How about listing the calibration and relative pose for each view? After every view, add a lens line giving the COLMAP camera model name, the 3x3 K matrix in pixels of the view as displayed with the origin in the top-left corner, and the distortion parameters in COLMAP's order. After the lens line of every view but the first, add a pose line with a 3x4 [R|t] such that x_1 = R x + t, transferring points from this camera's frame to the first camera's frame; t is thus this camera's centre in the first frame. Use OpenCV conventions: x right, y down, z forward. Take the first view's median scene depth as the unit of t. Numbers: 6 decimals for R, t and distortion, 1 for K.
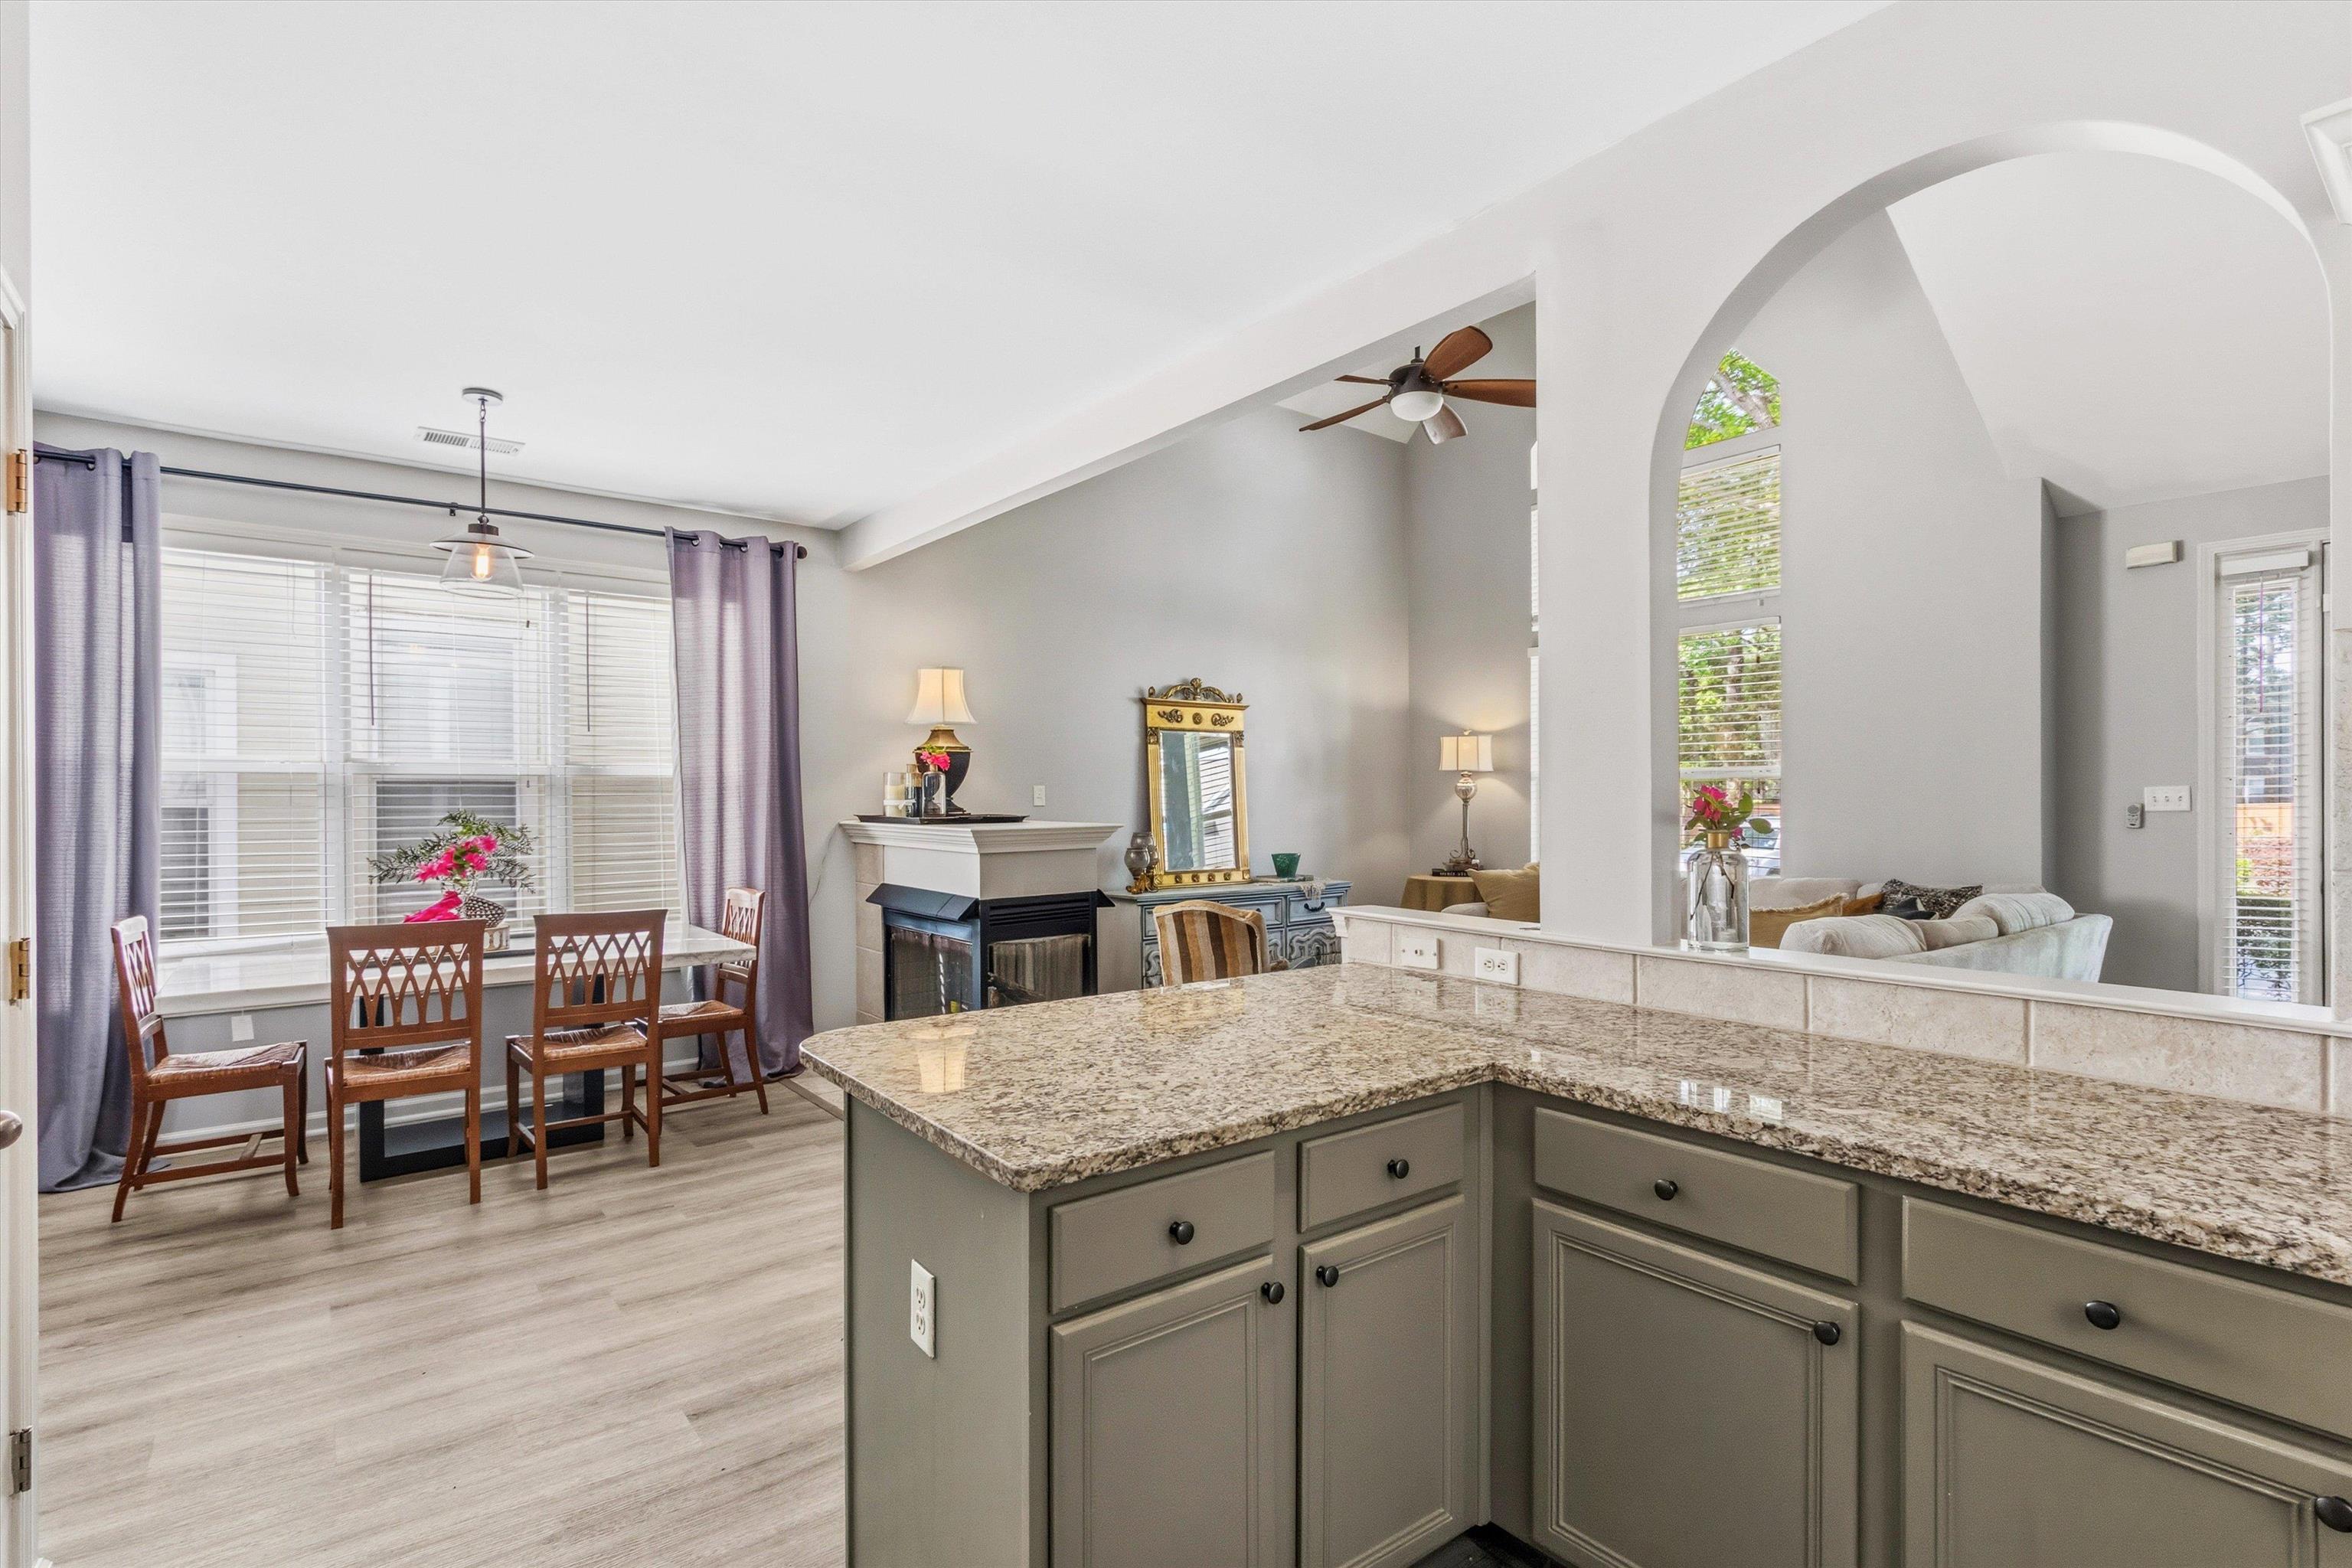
lens RADIAL K [[1120.9, 0, 1182.0], [0, 1120.9, 790.9], [0, 0, 1]] dist [0.000205, 0.000818]
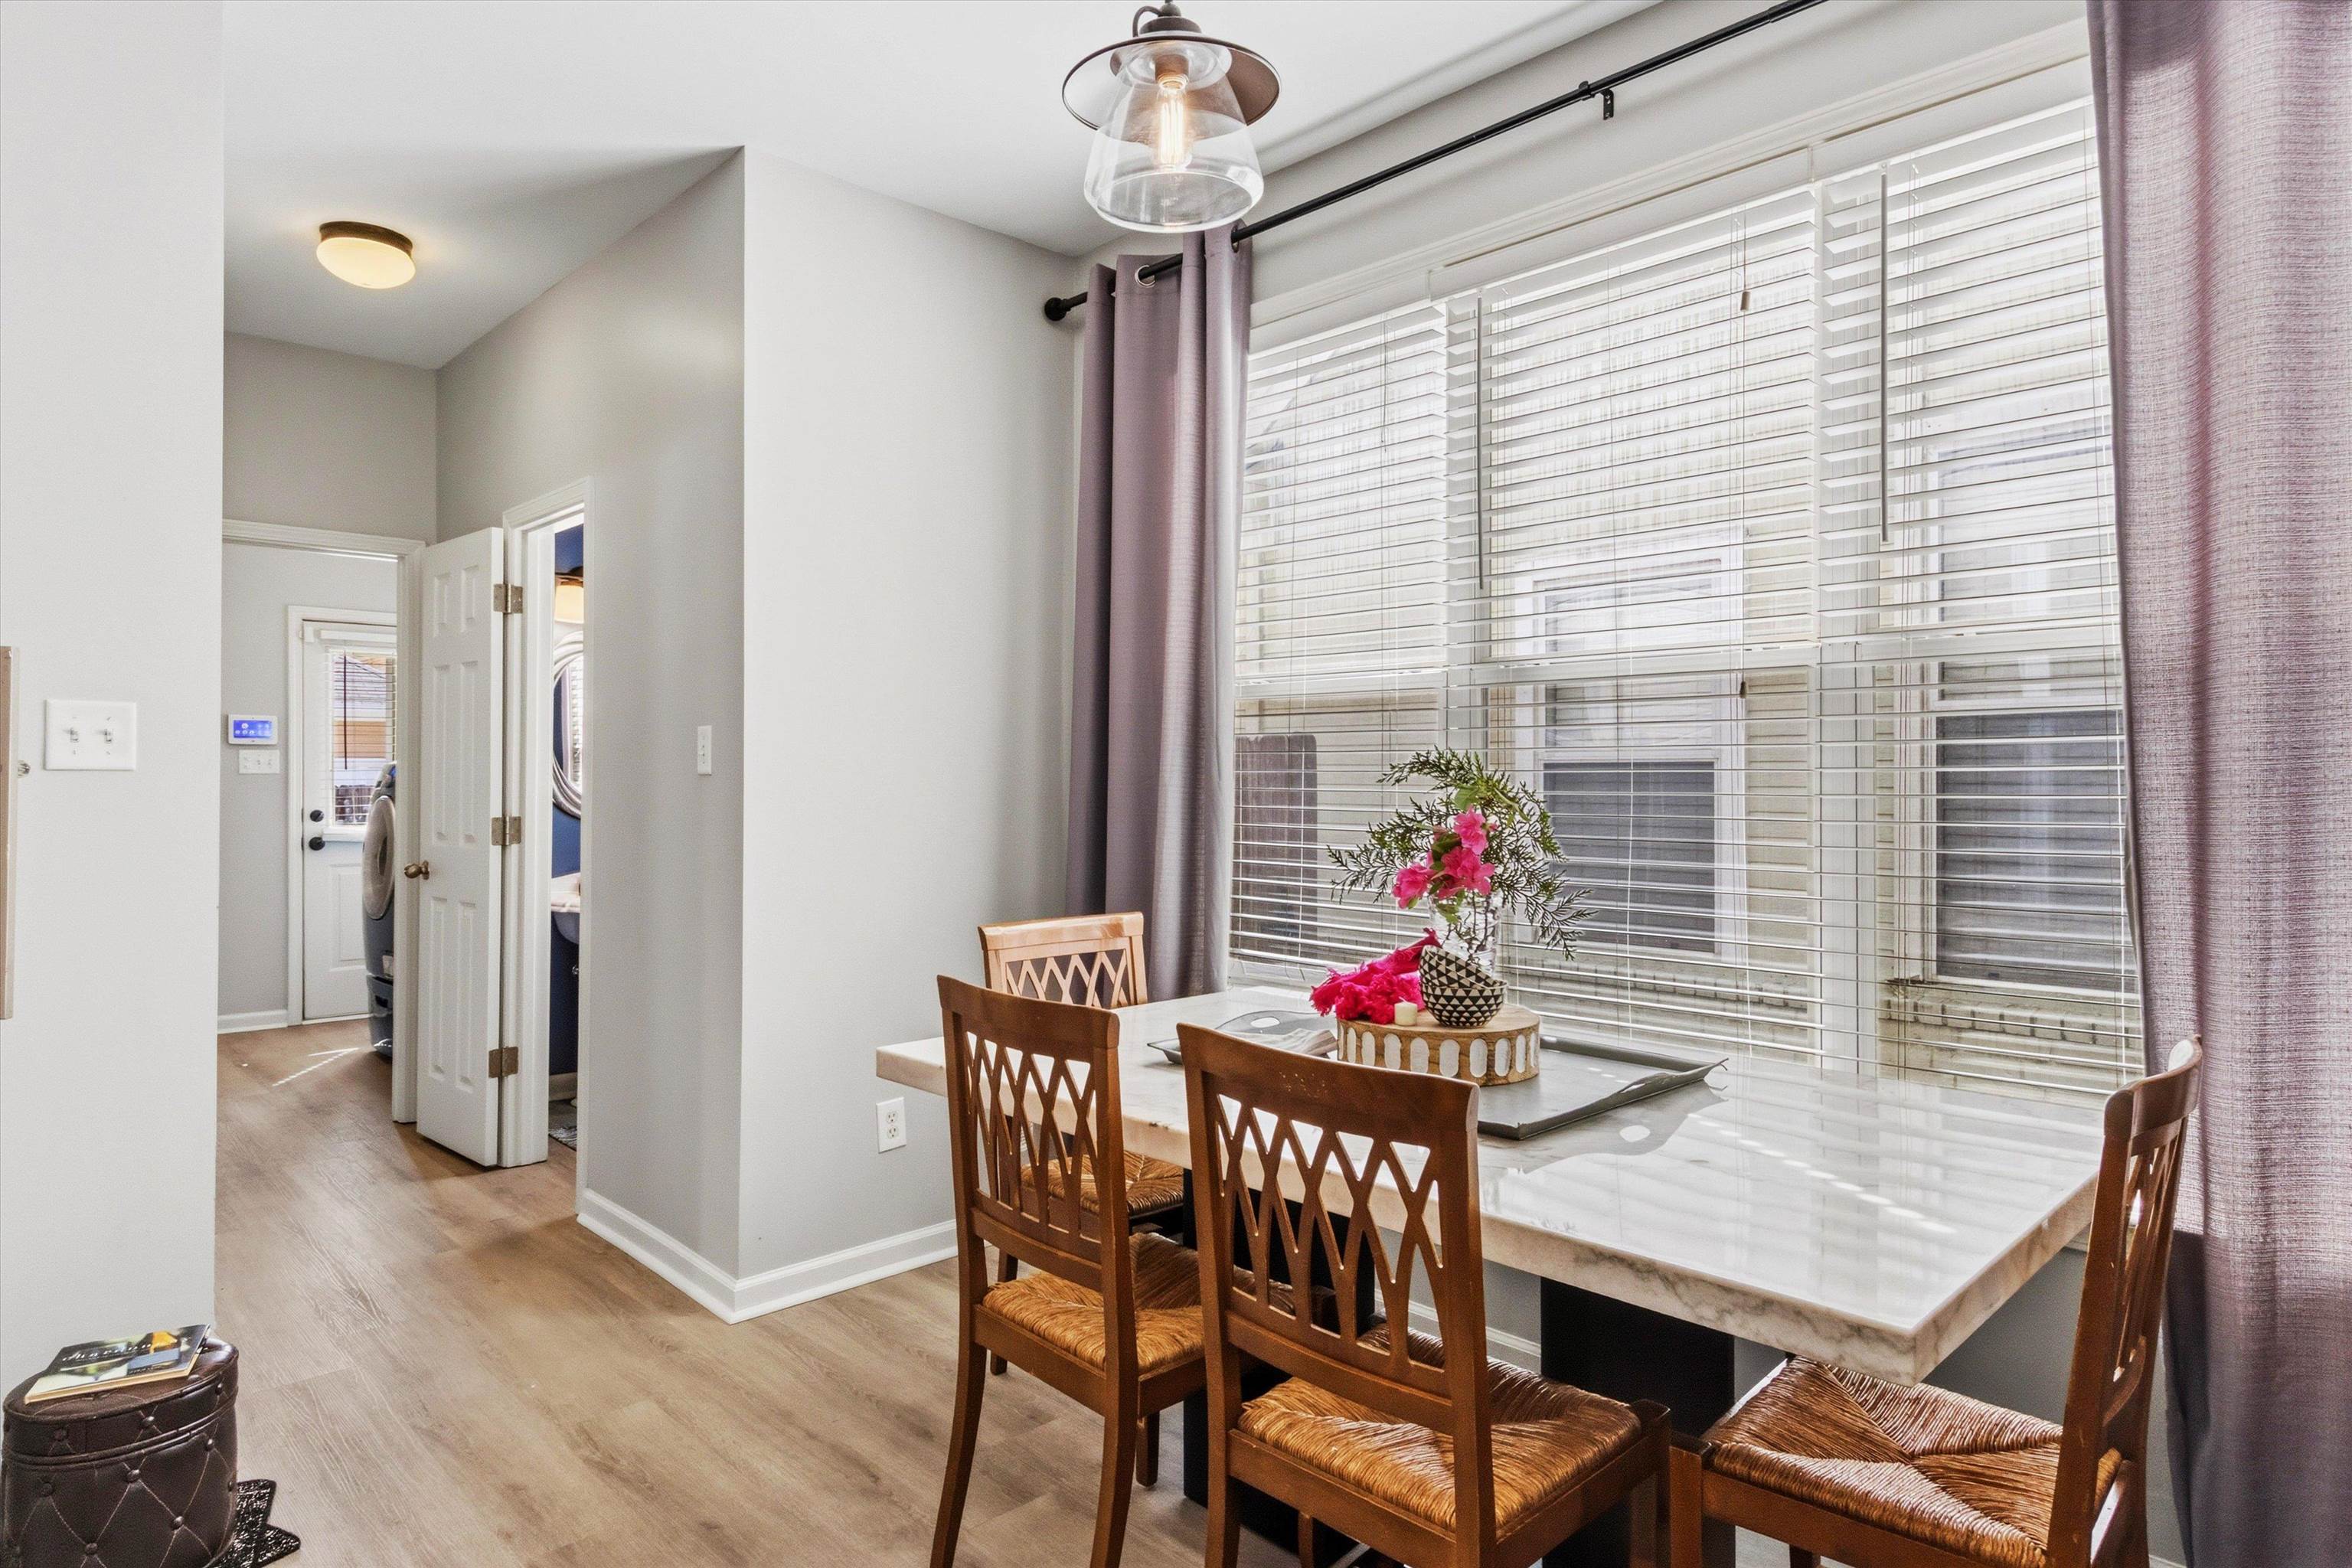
lens RADIAL K [[1353.0, 0, 1196.5], [0, 1353.0, 771.5], [0, 0, 1]] dist [0.001102, 0.000142]
pose [[0.106450, 0.001856, -0.994316, -0.092632], [0.005477, 0.999982, 0.002453, 0.017848], [0.994303, -0.005706, 0.106438, 0.629110]]
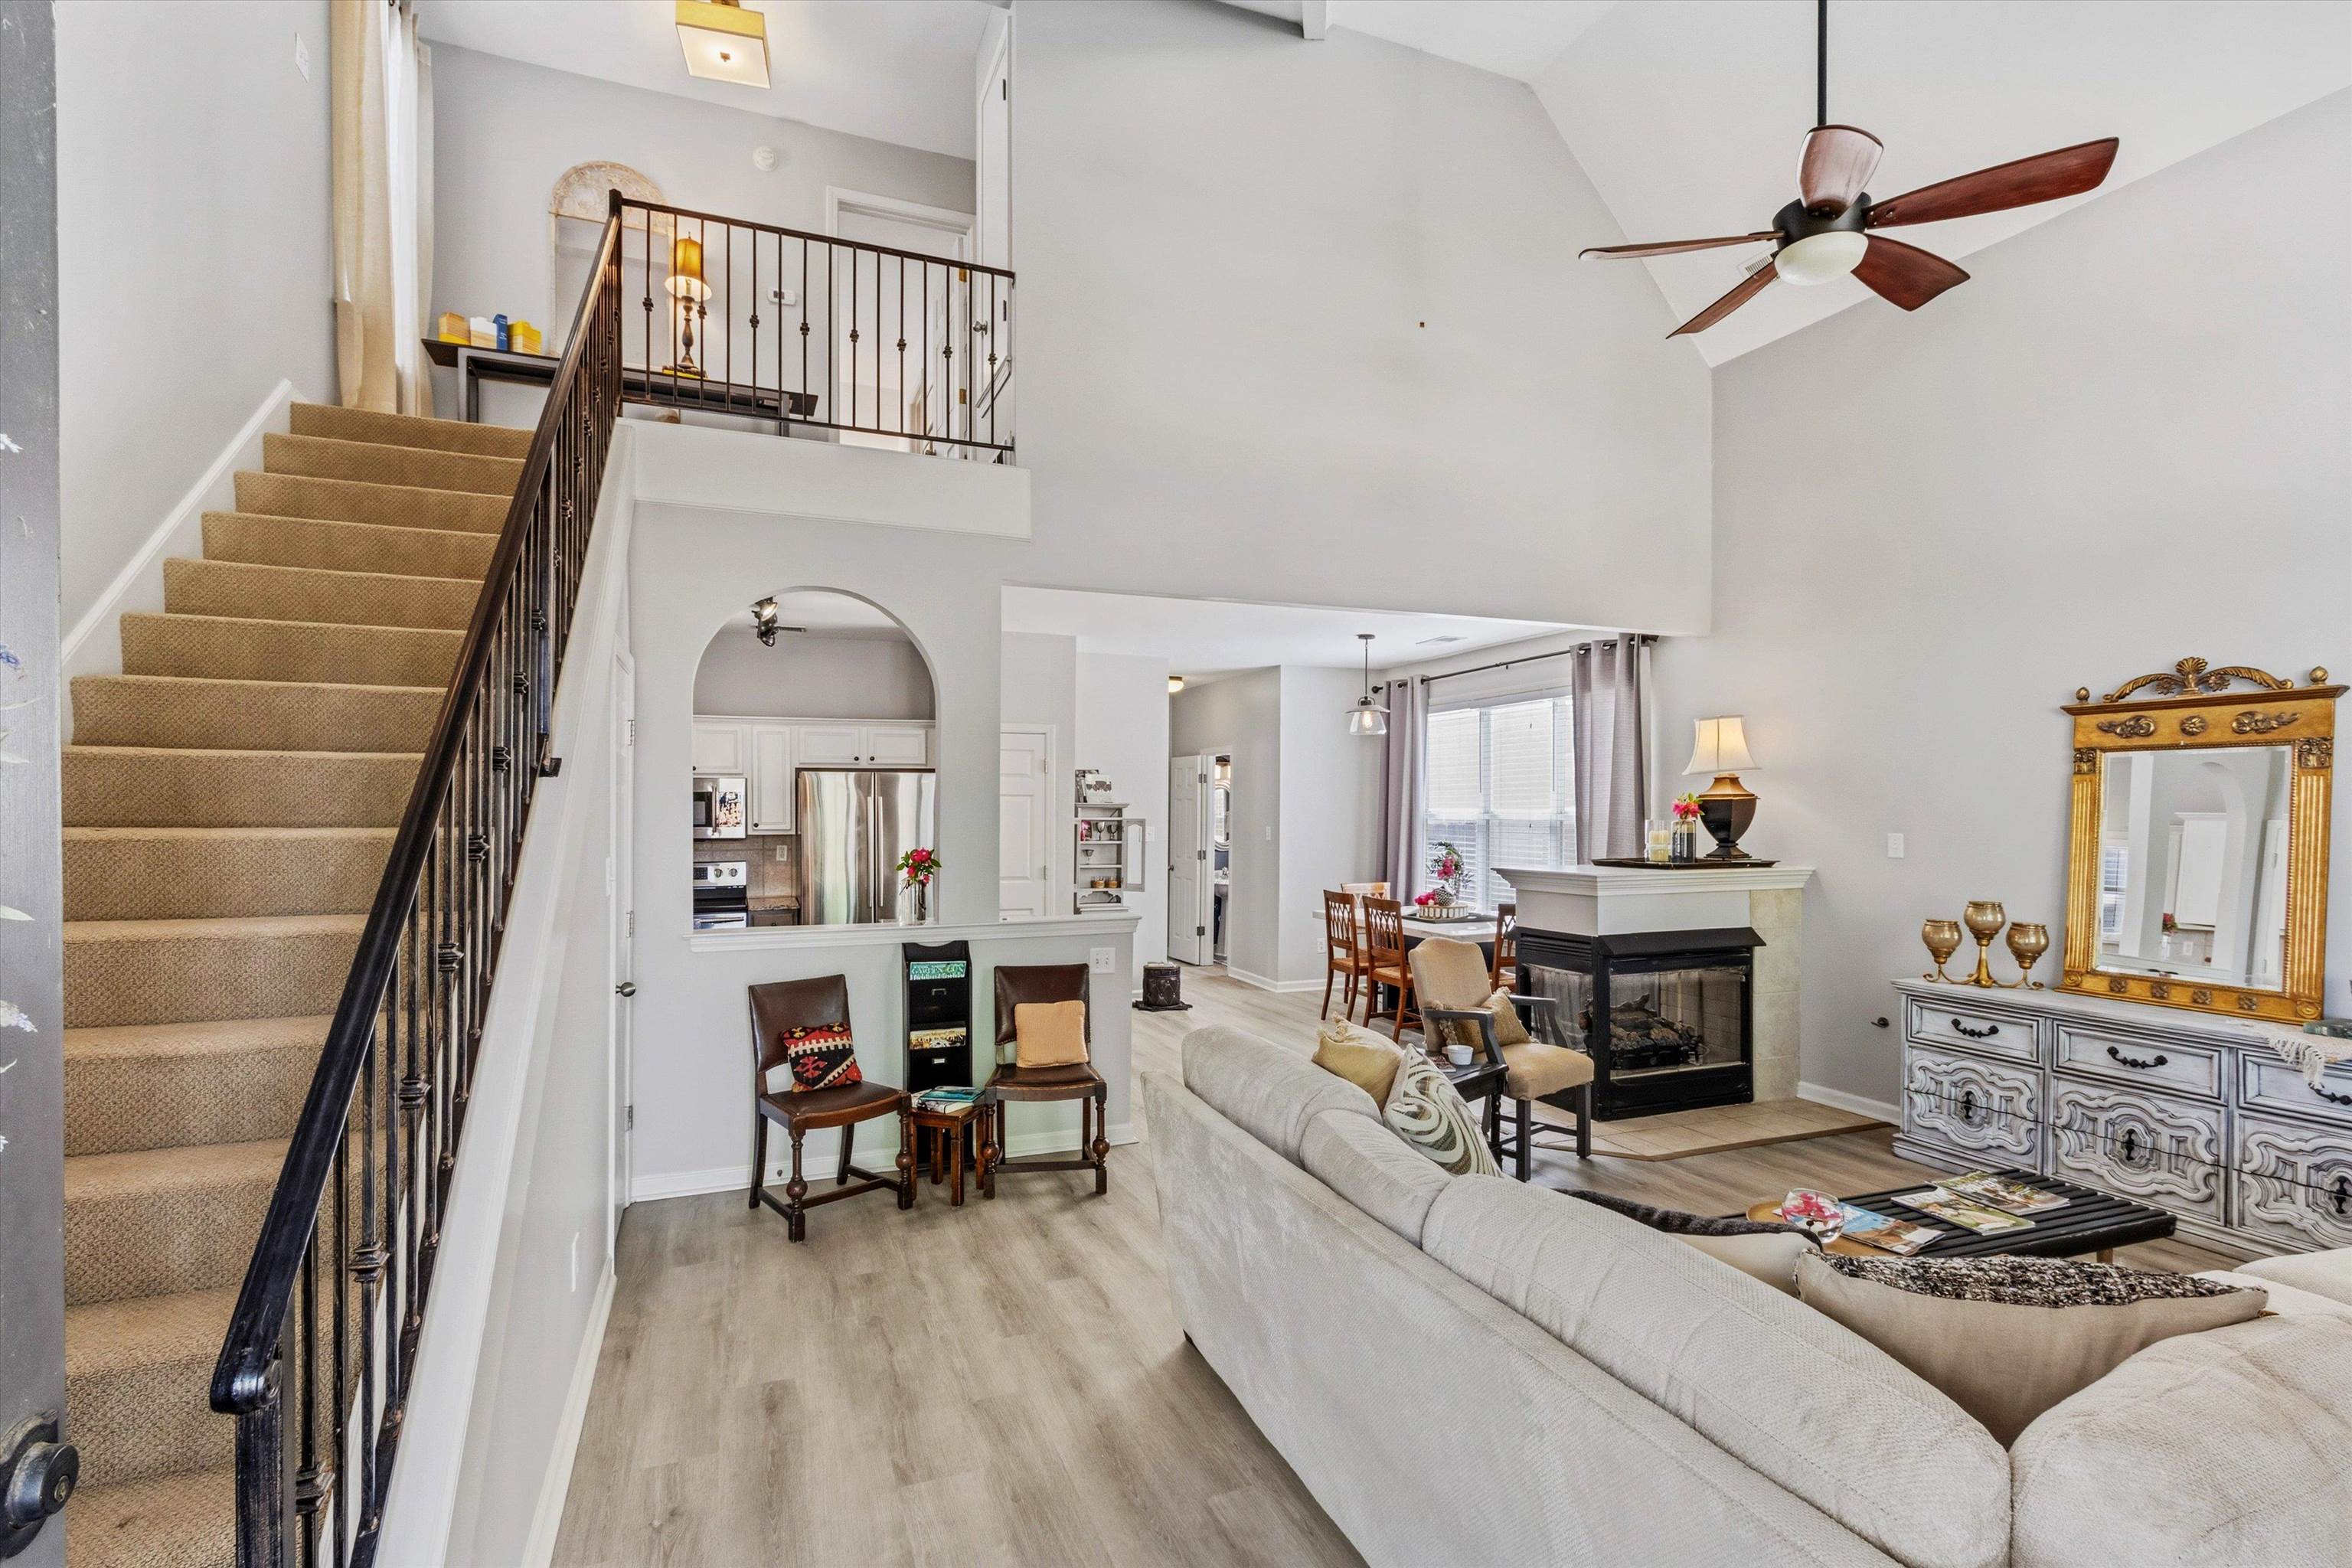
lens RADIAL K [[1120.9, 0, 1182.0], [0, 1120.9, 805.0], [0, 0, 1]] dist [0.000205, 0.000818]
pose [[-0.279051, -0.002666, -0.960273, 0.917636], [0.001533, 0.999994, -0.003222, -0.027227], [0.960275, -0.002371, -0.279045, 0.818680]]
